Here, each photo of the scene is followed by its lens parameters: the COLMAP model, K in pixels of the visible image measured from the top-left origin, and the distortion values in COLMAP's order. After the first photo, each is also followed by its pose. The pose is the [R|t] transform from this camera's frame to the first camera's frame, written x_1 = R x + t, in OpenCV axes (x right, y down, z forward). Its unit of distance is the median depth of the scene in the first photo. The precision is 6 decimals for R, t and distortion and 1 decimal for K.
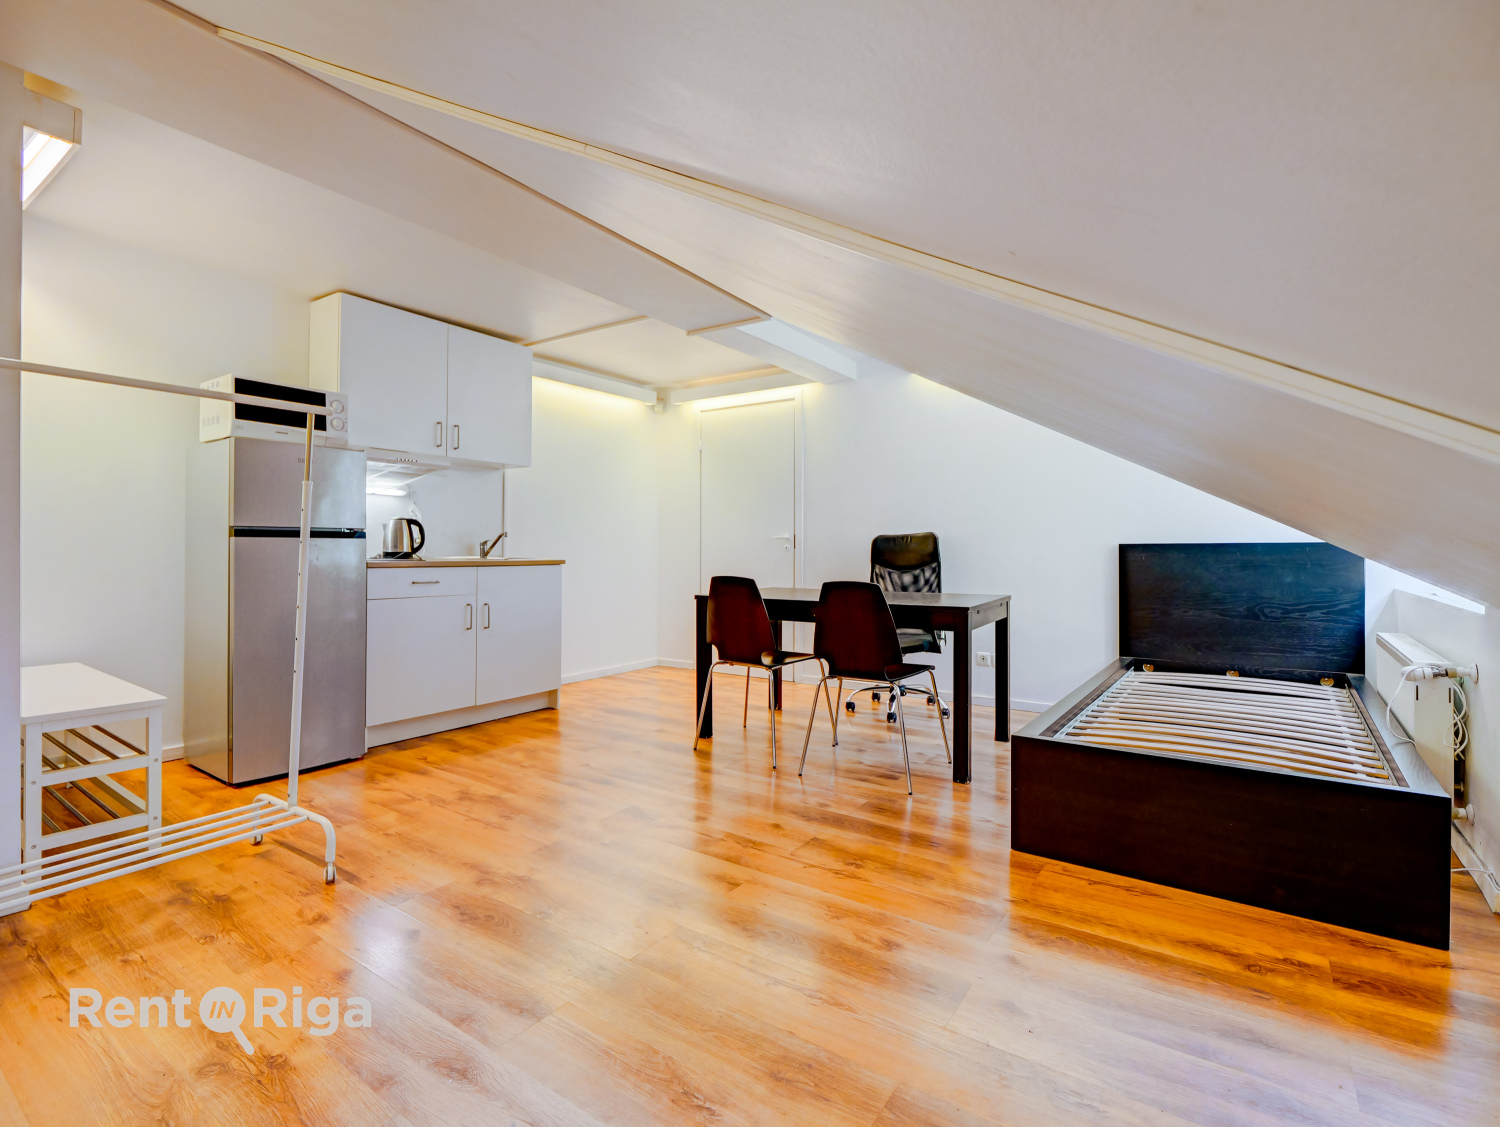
lens RADIAL K [[737.1, 0, 750.0], [0, 737.1, 563.5], [0, 0, 1]] dist [-0.022986, -0.000654]
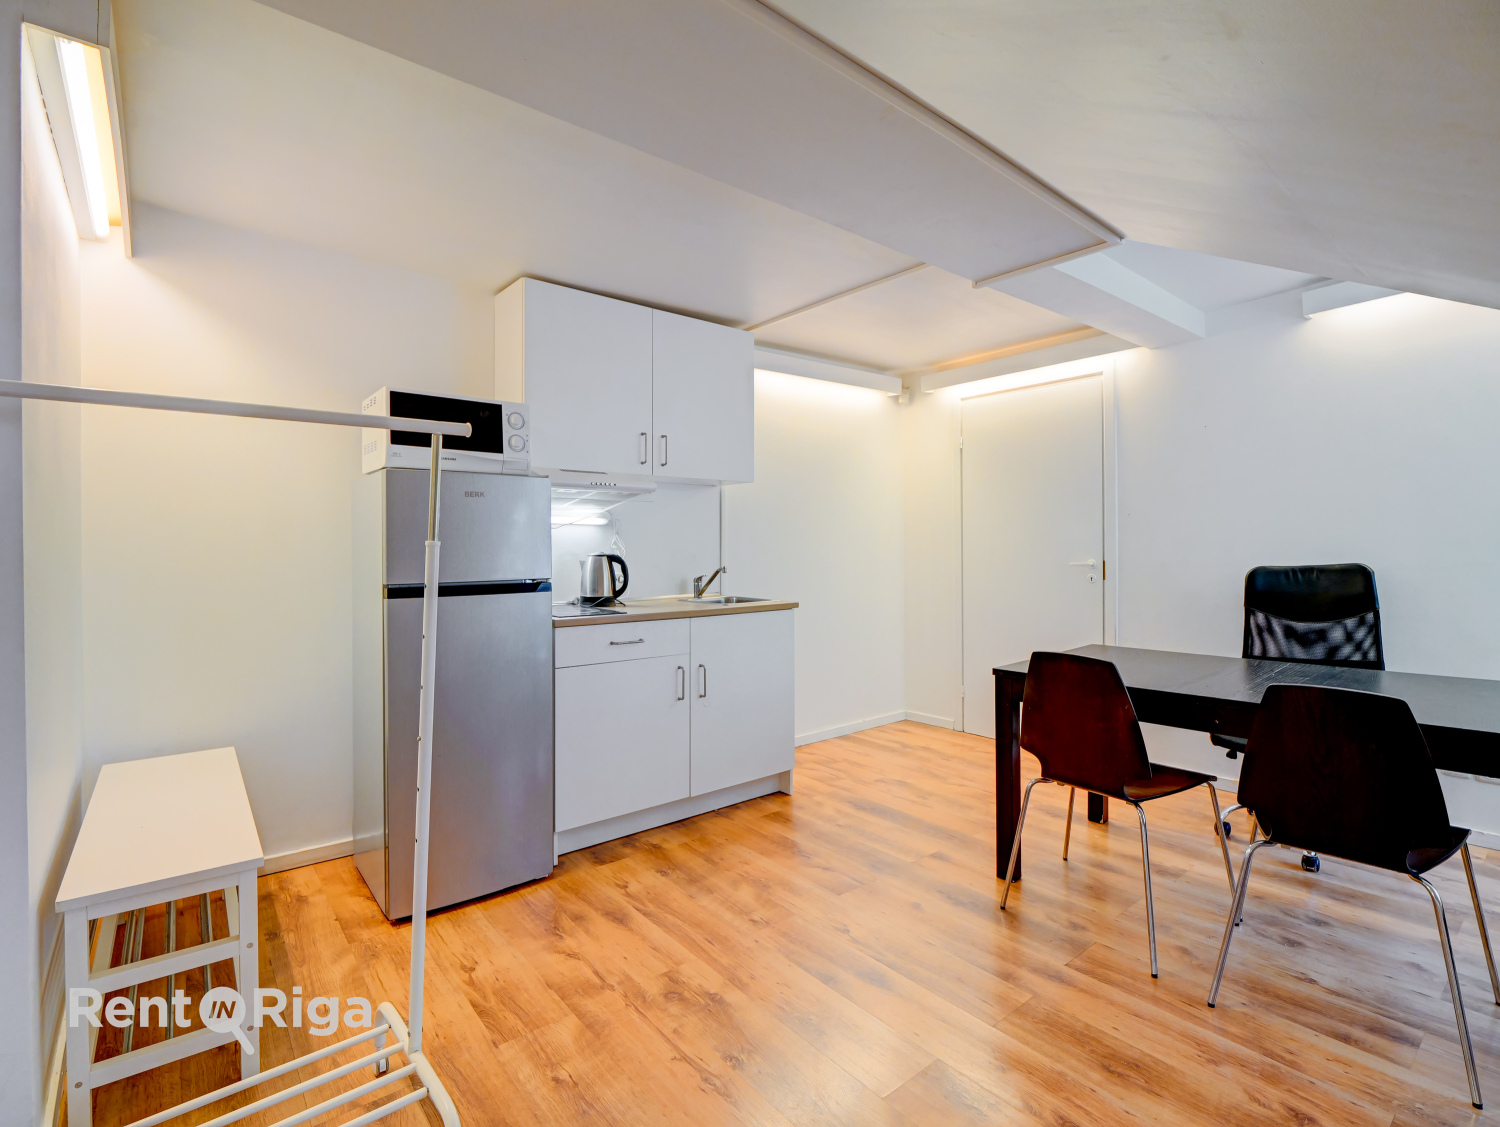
lens RADIAL K [[737.1, 0, 750.0], [0, 737.1, 563.5], [0, 0, 1]] dist [-0.022986, -0.000654]
pose [[0.960989, -0.008055, -0.276469, -0.098963], [0.009334, 0.999951, 0.003310, -0.055763], [0.276429, -0.005761, 0.961017, 0.280727]]
